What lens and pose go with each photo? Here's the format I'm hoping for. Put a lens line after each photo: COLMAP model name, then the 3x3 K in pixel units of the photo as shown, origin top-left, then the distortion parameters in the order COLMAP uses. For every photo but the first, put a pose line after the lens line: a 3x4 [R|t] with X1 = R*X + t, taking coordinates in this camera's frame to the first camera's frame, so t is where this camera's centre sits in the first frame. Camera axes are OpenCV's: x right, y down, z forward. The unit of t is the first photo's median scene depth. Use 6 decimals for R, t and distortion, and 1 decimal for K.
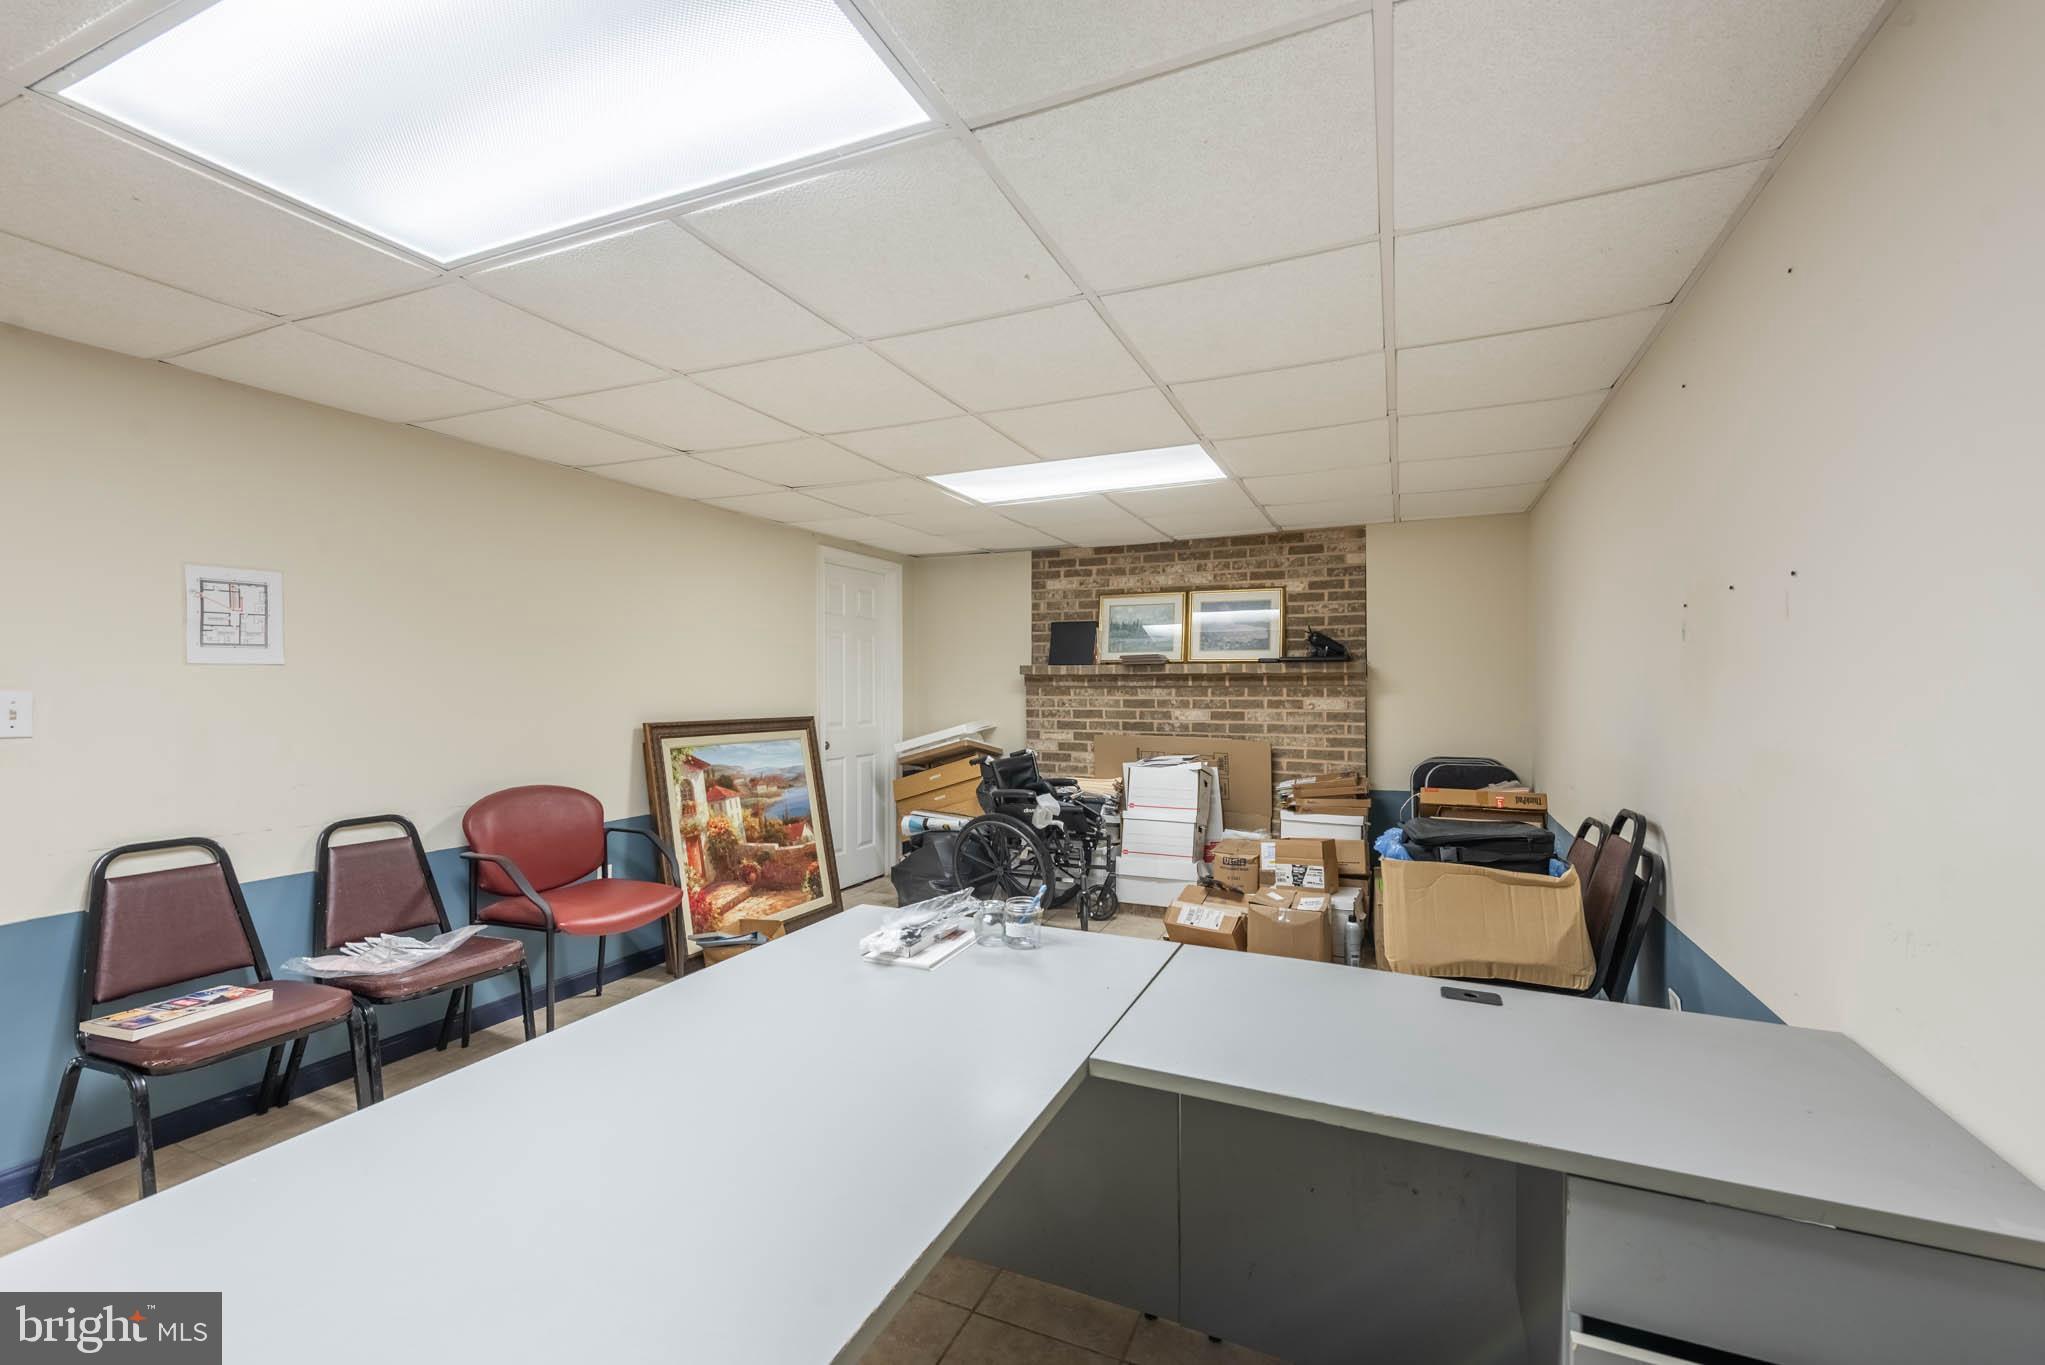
lens RADIAL K [[818.0, 0, 1079.3], [0, 818.0, 687.5], [0, 0, 1]] dist [0.016331, -0.001562]
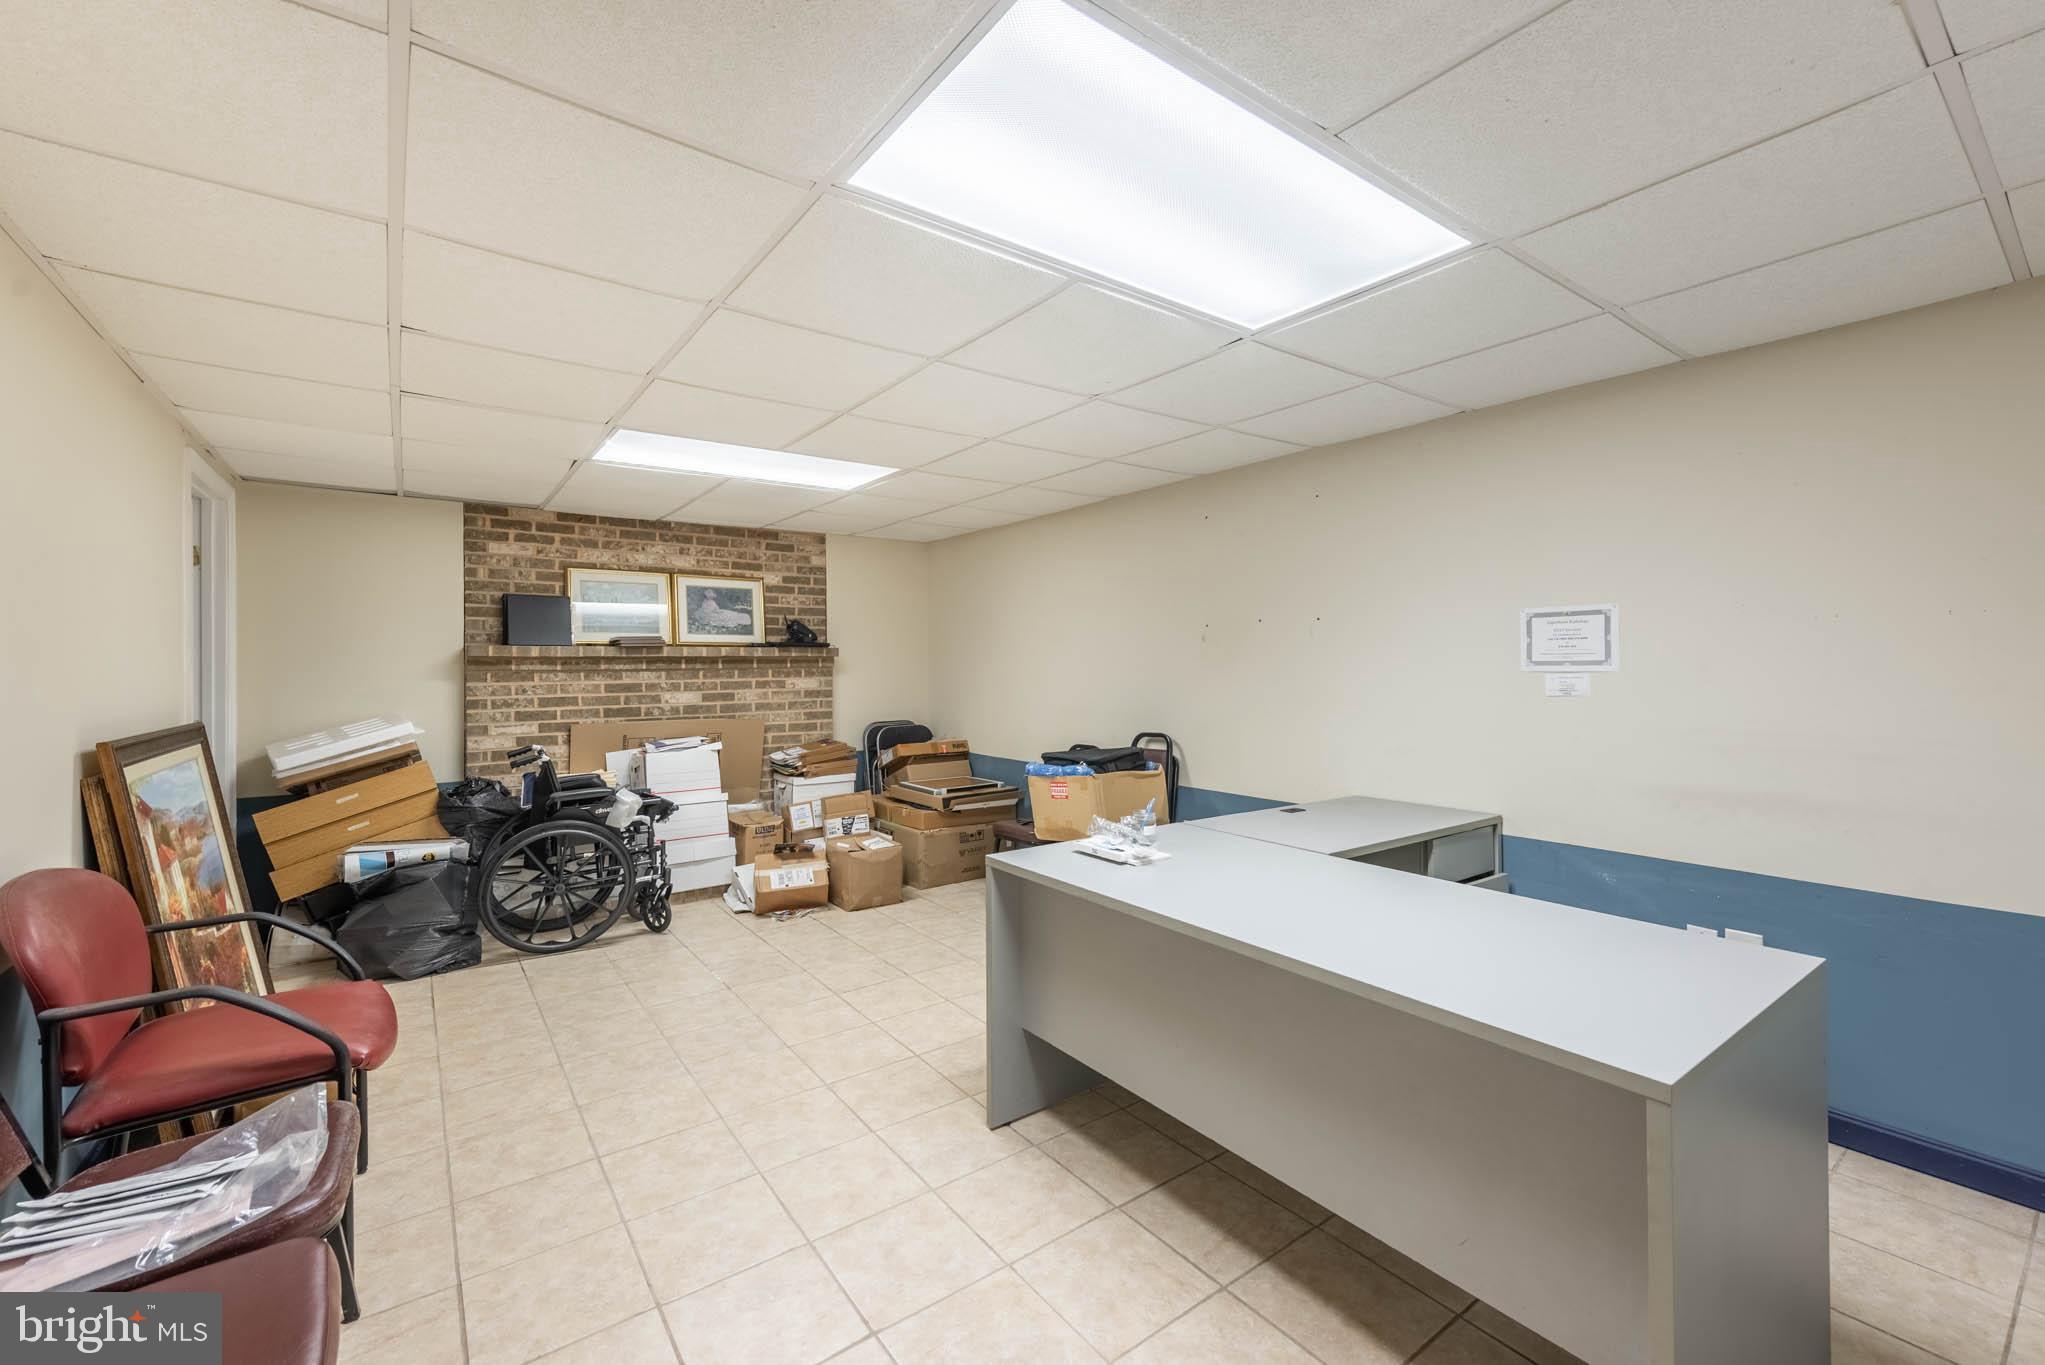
lens RADIAL K [[818.0, 0, 974.4], [0, 818.0, 663.8], [0, 0, 1]] dist [0.016331, -0.001562]
pose [[0.545697, -0.002960, 0.837977, -0.538763], [0.008892, 0.999958, -0.002259, -0.002588], [-0.837935, 0.008684, 0.545701, 0.161582]]
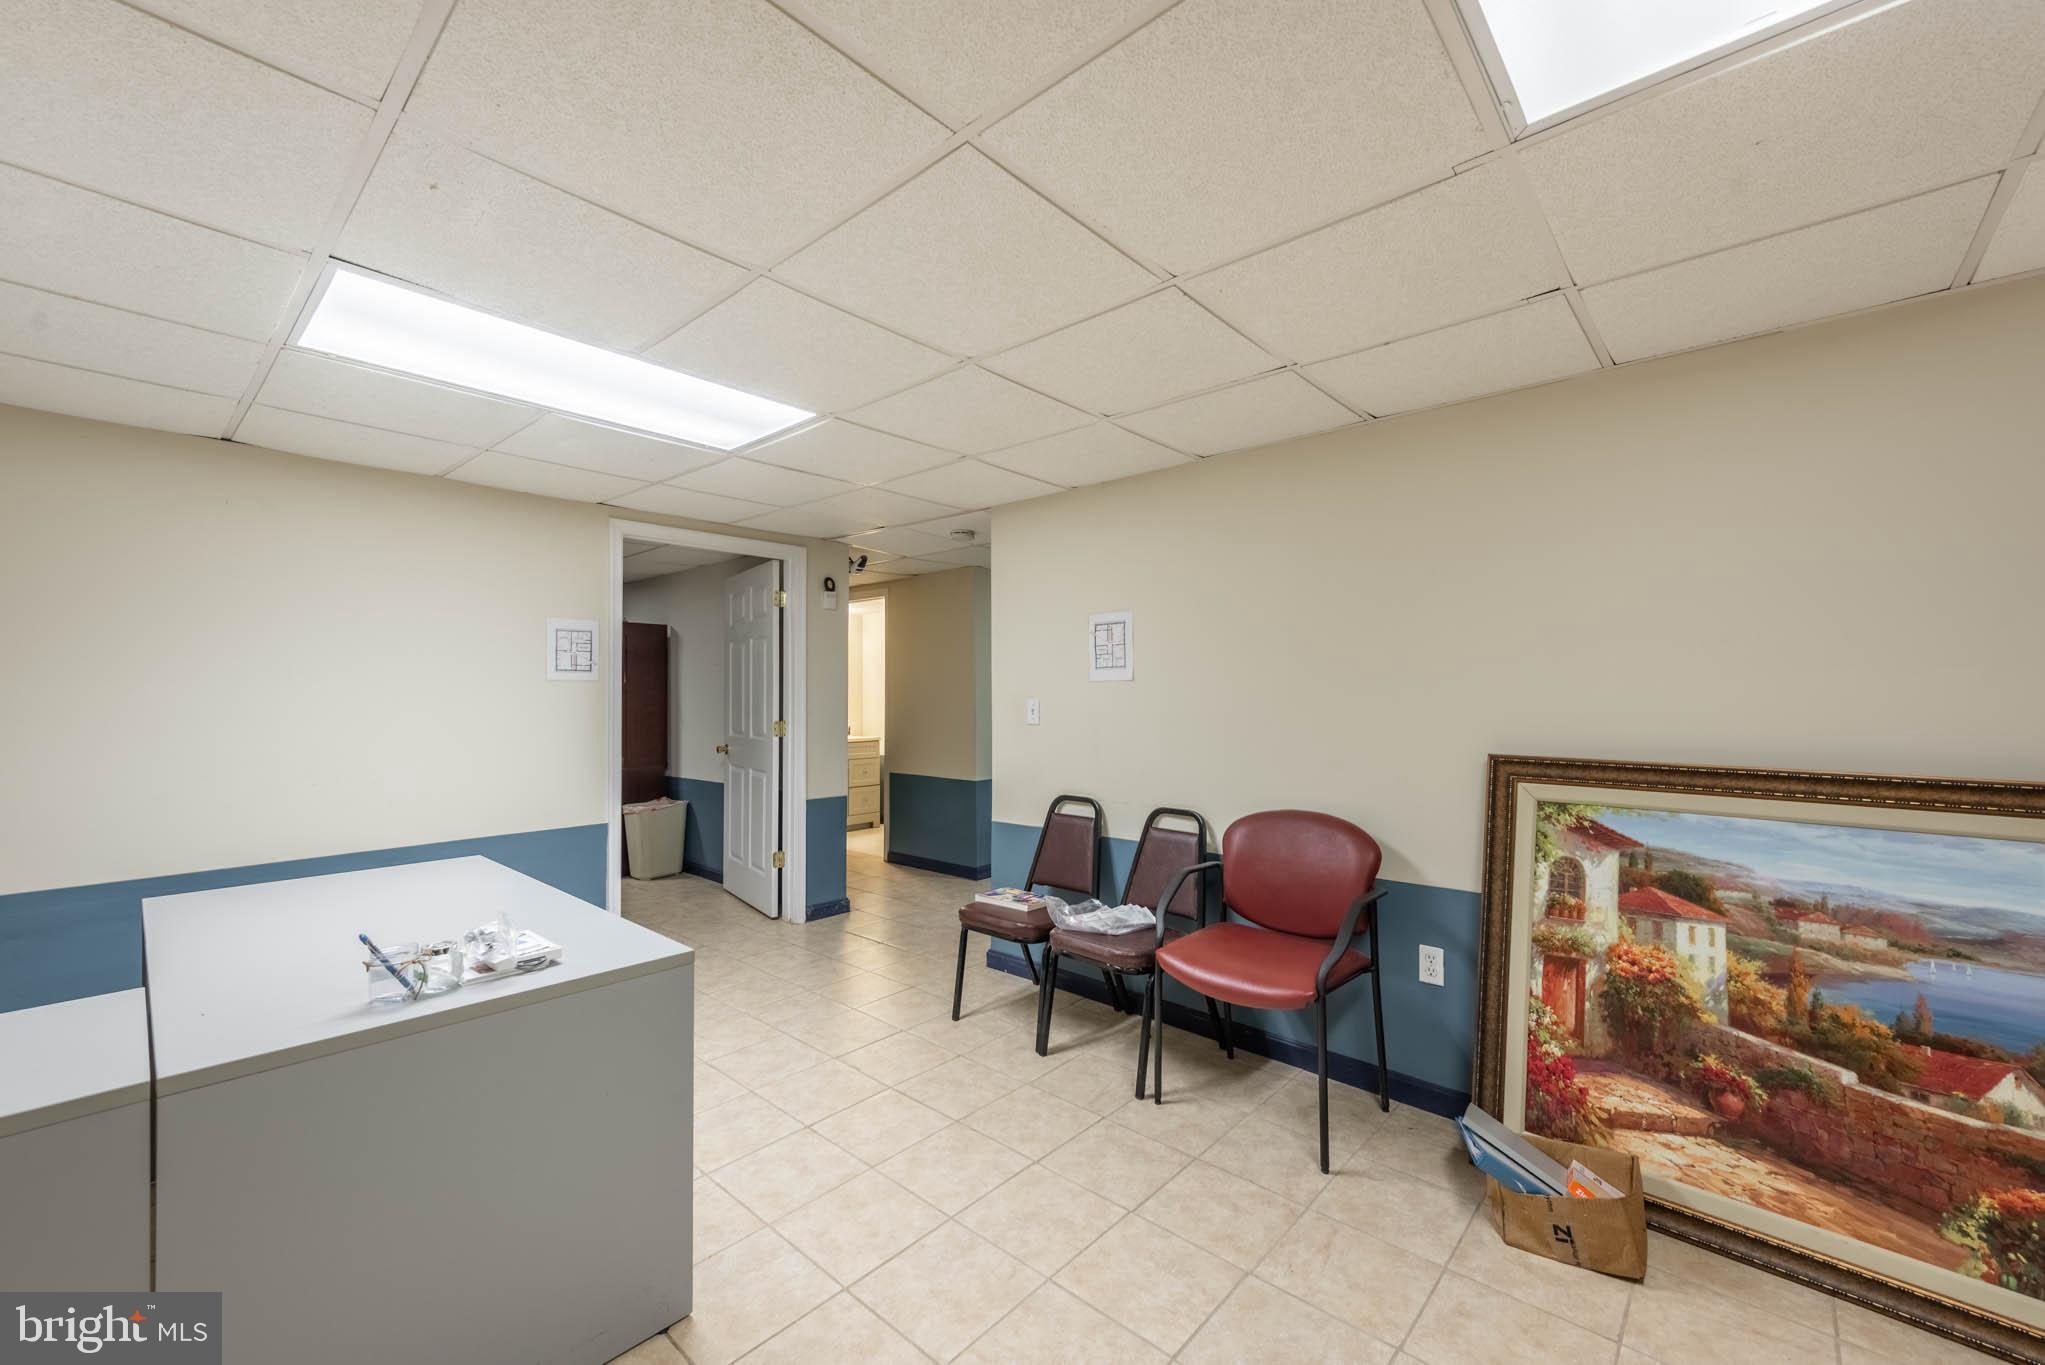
lens RADIAL K [[818.0, 0, 969.5], [0, 818.0, 691.8], [0, 0, 1]] dist [0.016331, -0.001562]
pose [[-0.378585, -0.003800, -0.925559, 0.187920], [-0.002900, 0.999992, -0.002919, -0.002711], [0.925562, 0.001579, -0.378593, 0.691355]]
